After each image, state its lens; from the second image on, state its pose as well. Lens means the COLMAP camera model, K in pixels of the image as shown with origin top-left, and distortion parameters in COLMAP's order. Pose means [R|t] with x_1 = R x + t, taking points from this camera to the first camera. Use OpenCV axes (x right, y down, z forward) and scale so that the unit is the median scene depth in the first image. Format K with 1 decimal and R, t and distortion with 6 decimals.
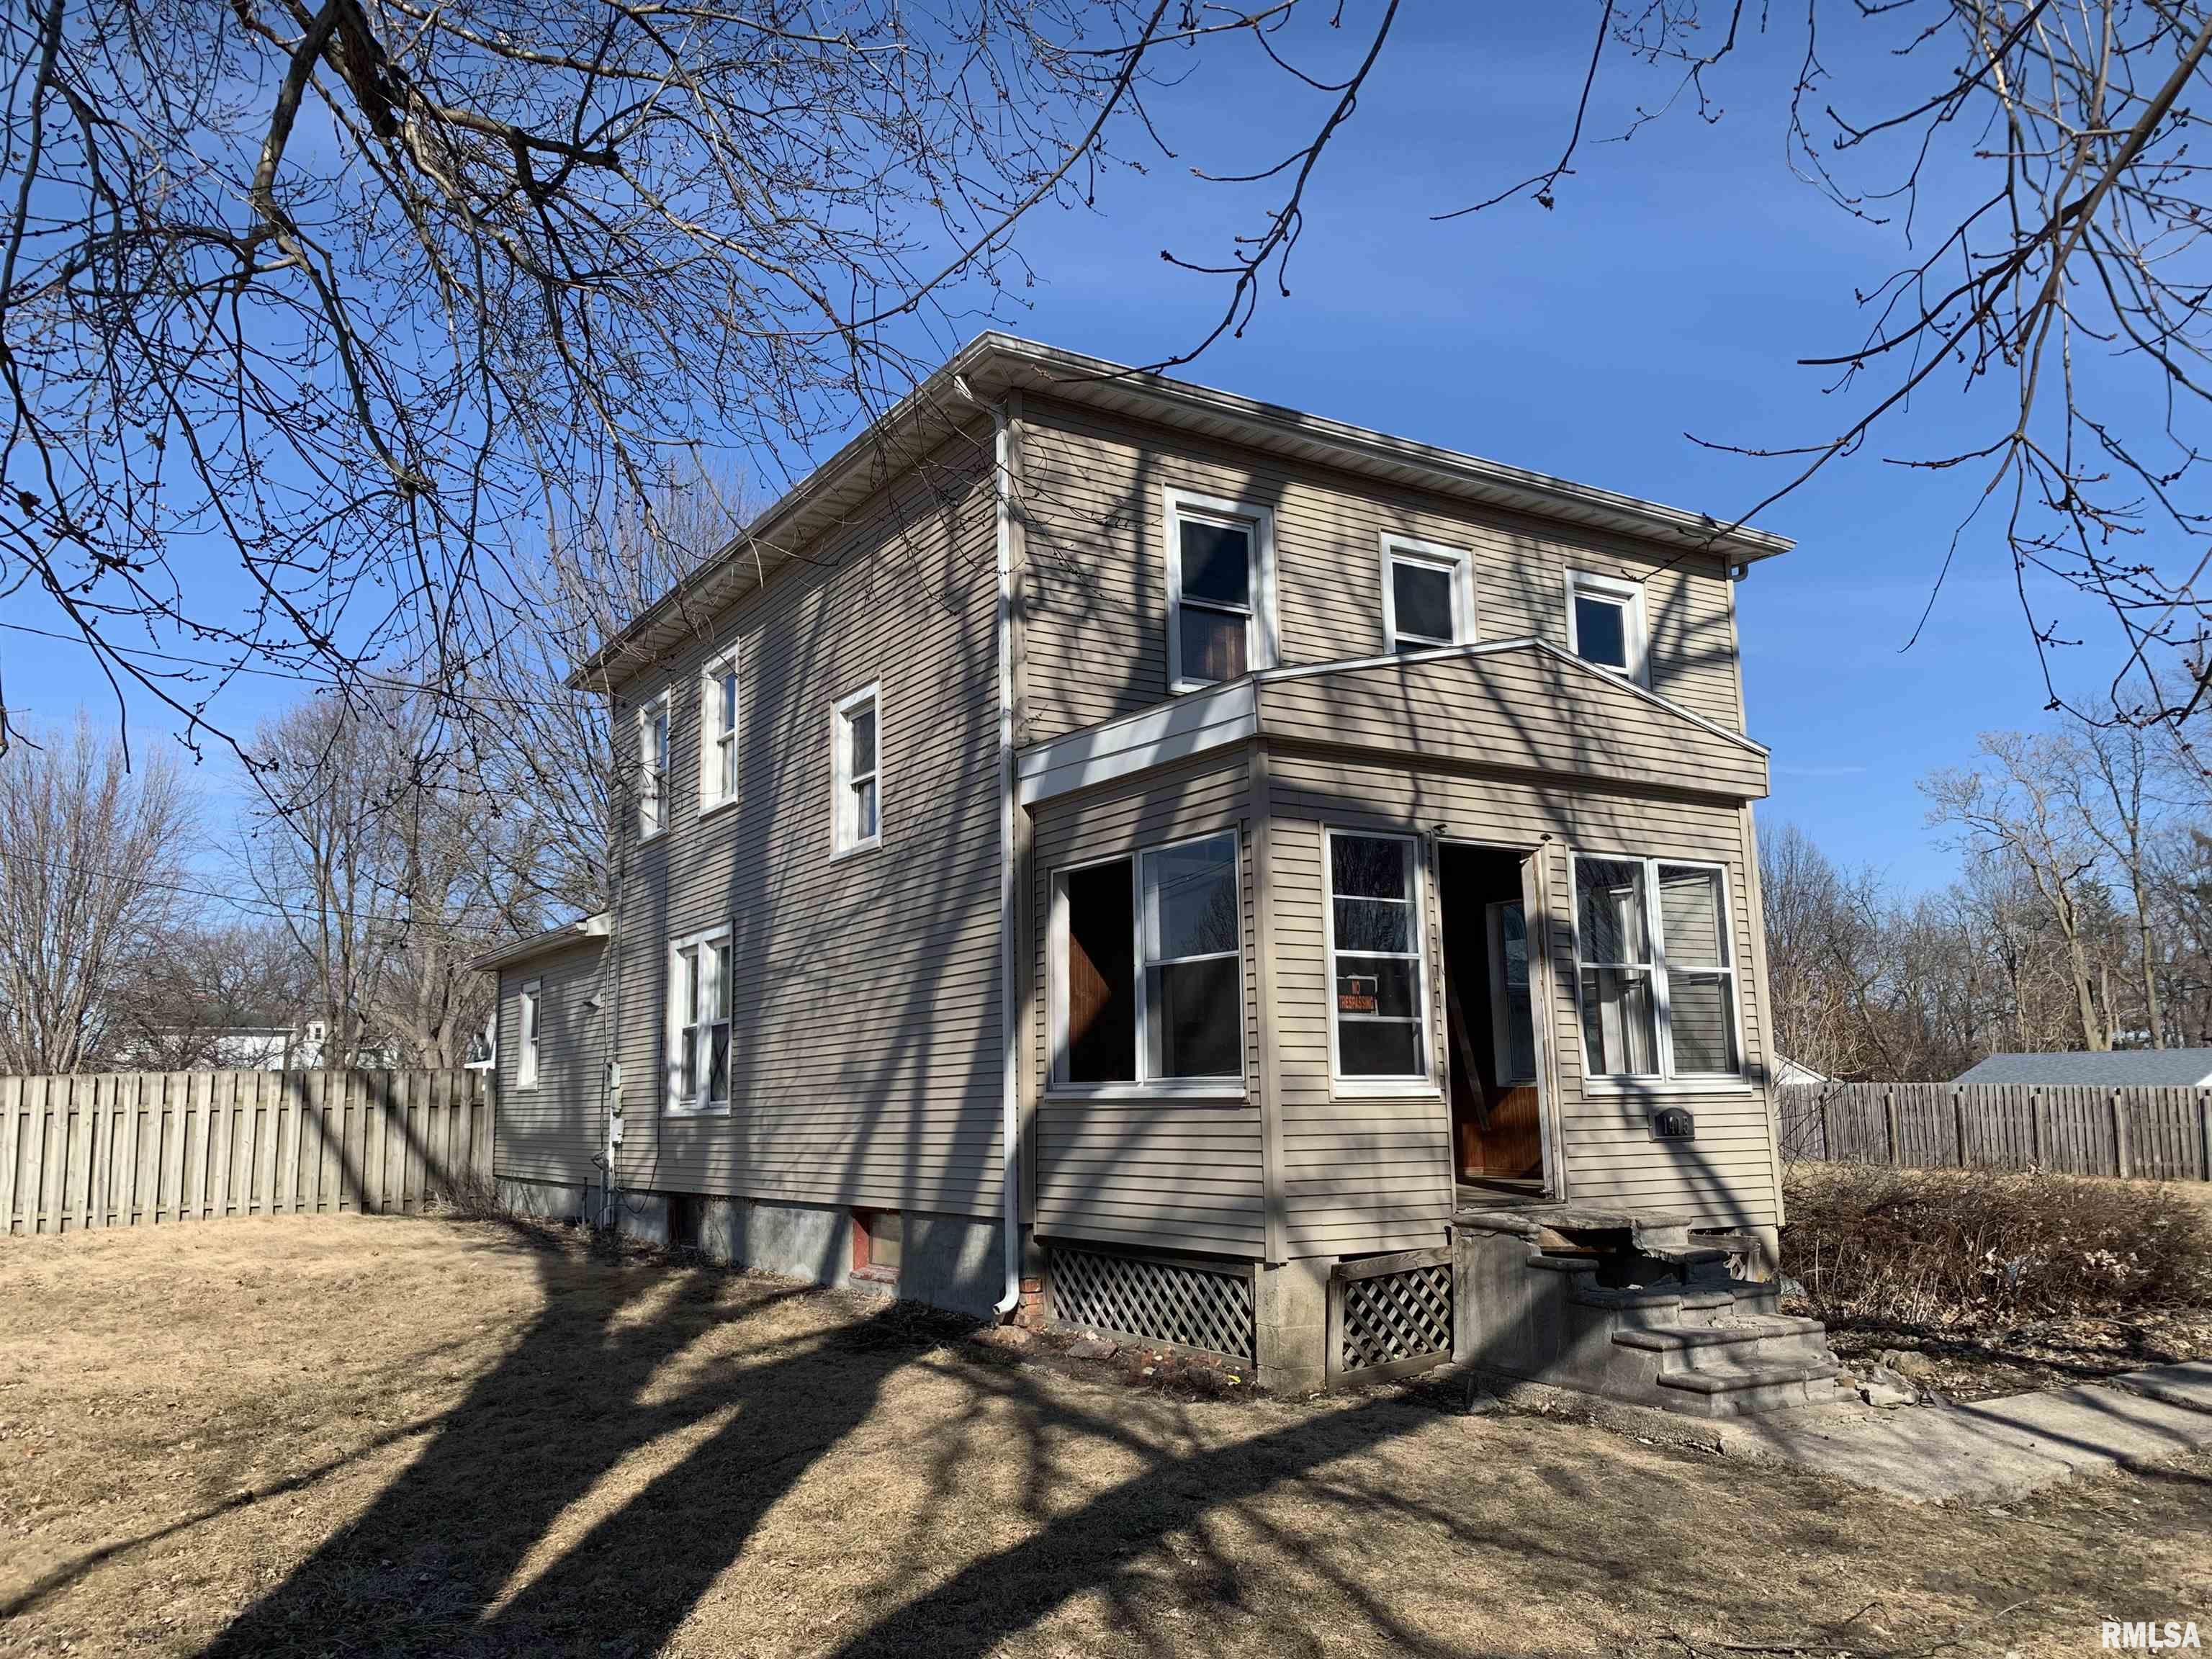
lens RADIAL K [[1690.6, 0, 1106.0], [0, 1690.6, 829.5], [0, 0, 1]] dist [0.076186, -0.067099]
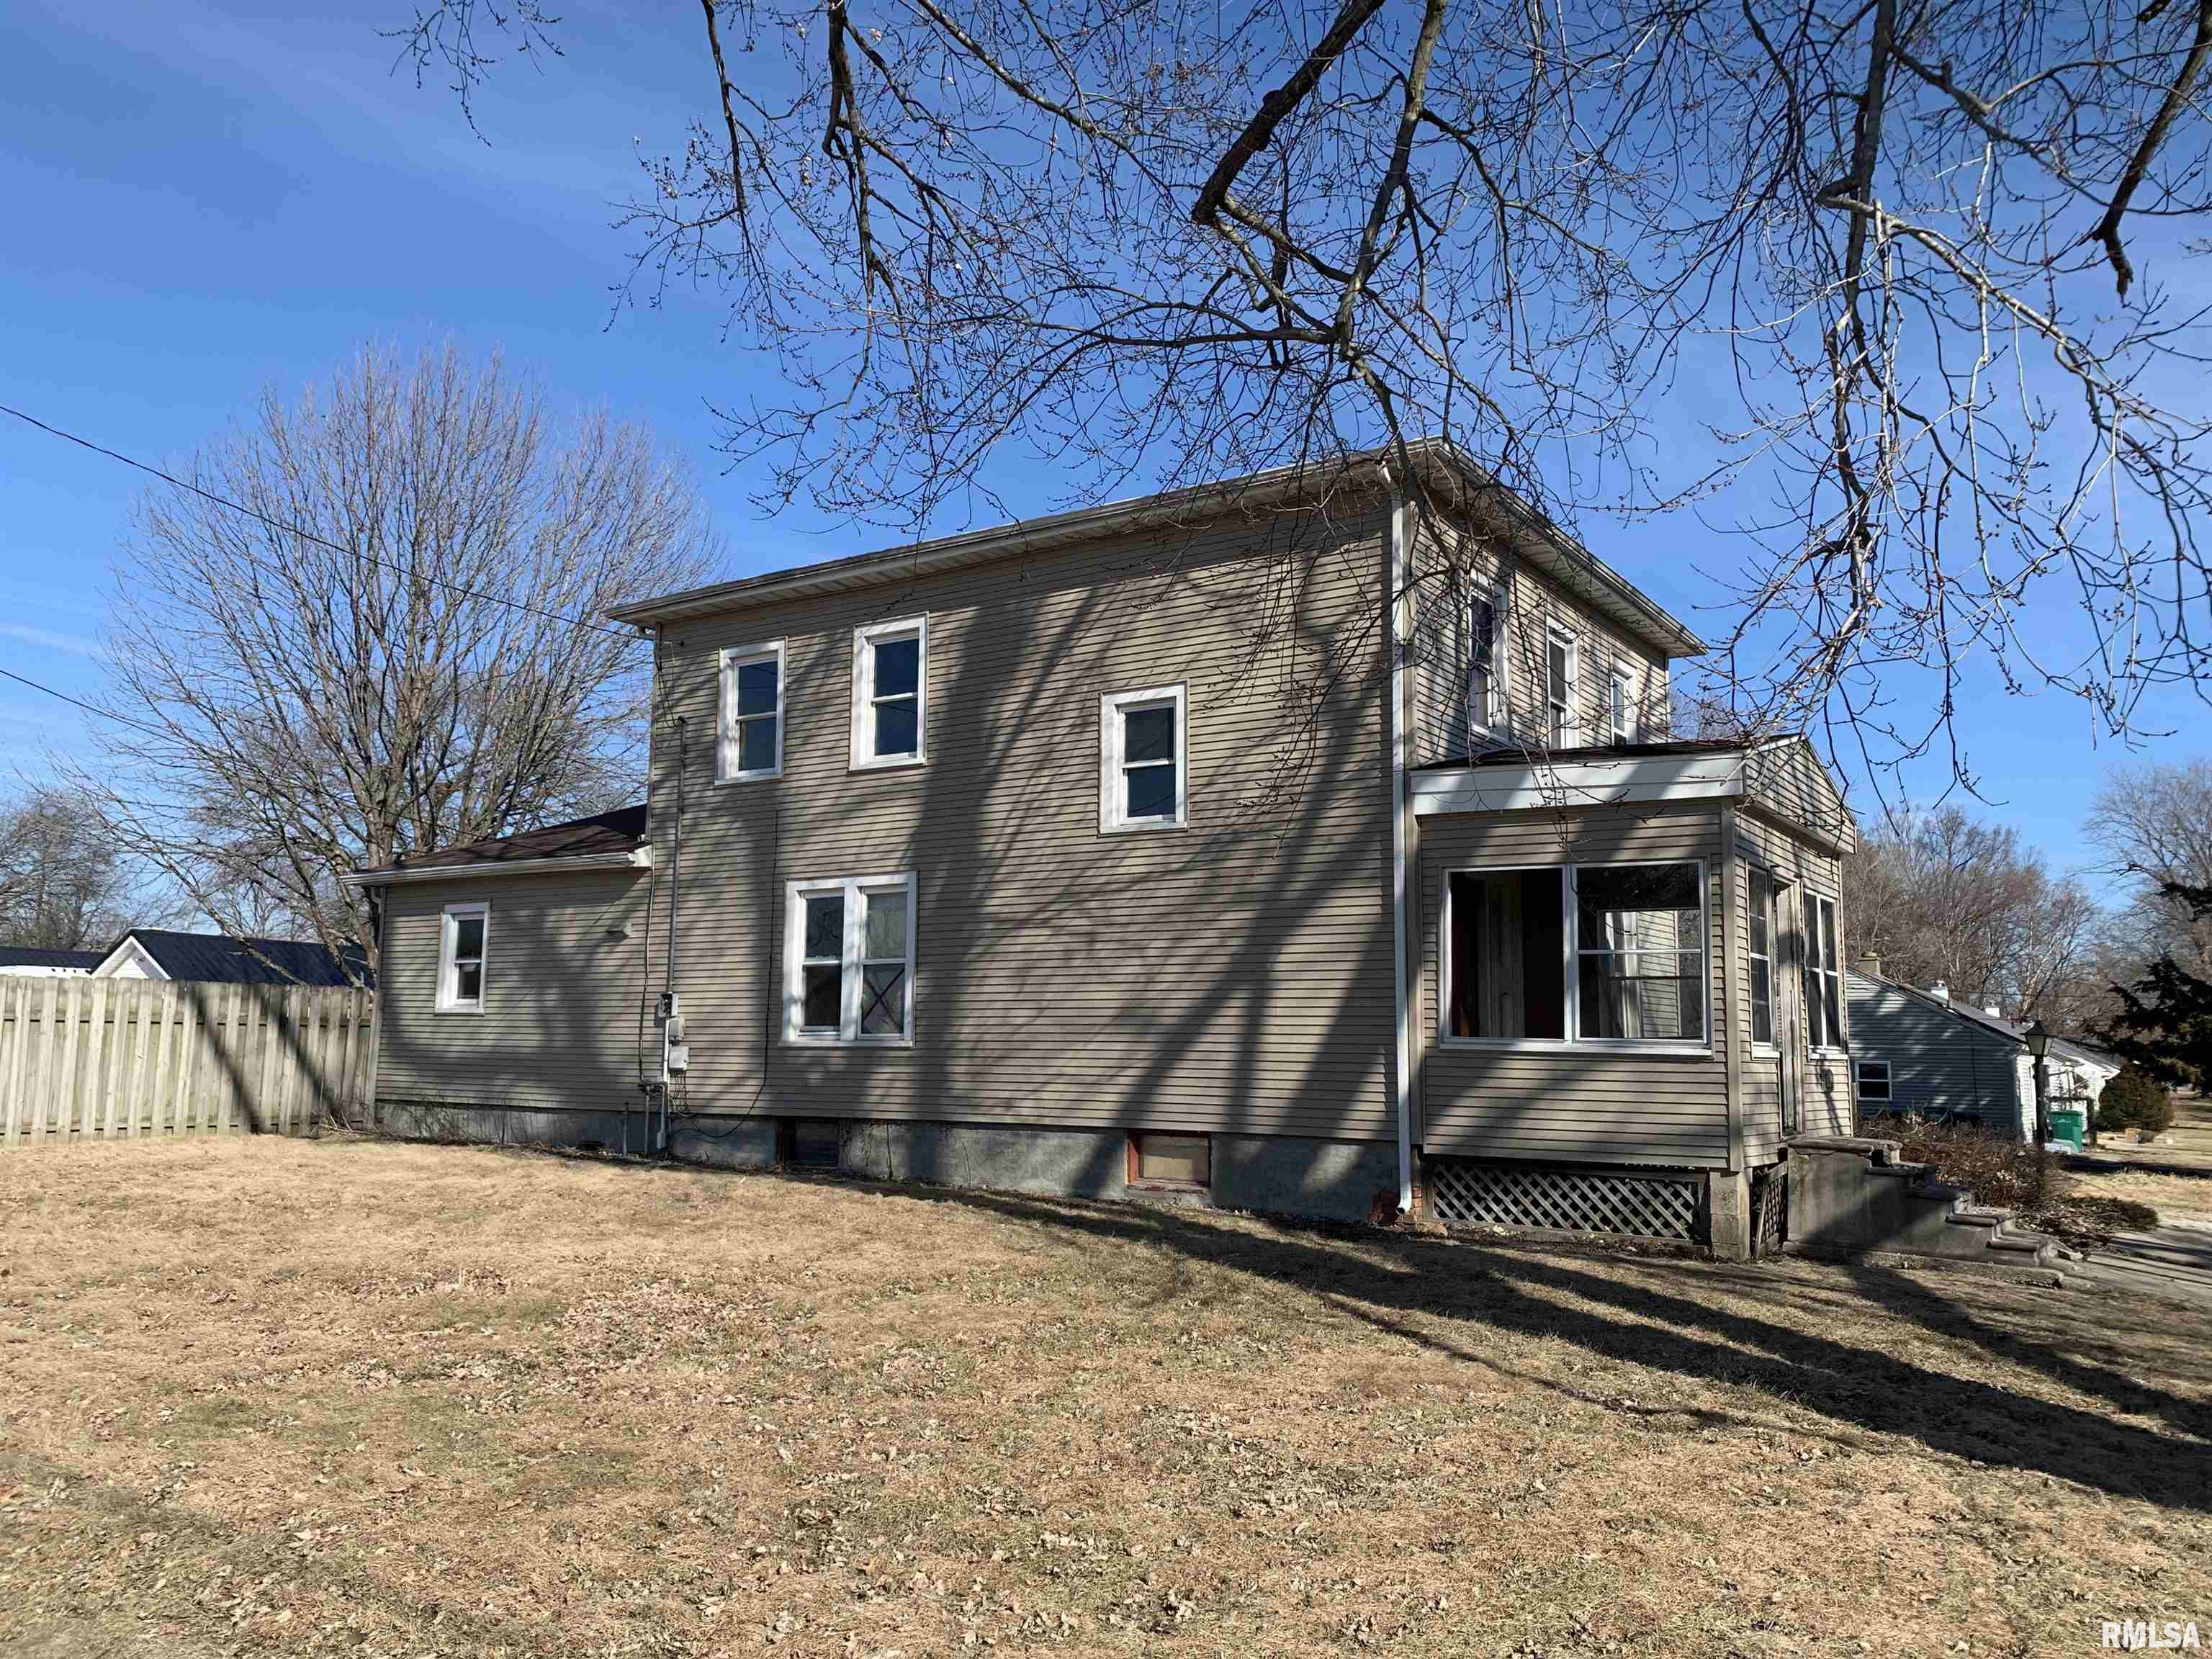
lens RADIAL K [[1665.6, 0, 1106.0], [0, 1665.6, 829.5], [0, 0, 1]] dist [0.048907, -0.057467]
pose [[0.918439, 0.081611, 0.387053, -0.773237], [-0.093299, 0.995572, 0.011472, 0.004078], [-0.384403, -0.046648, 0.921986, -0.057416]]
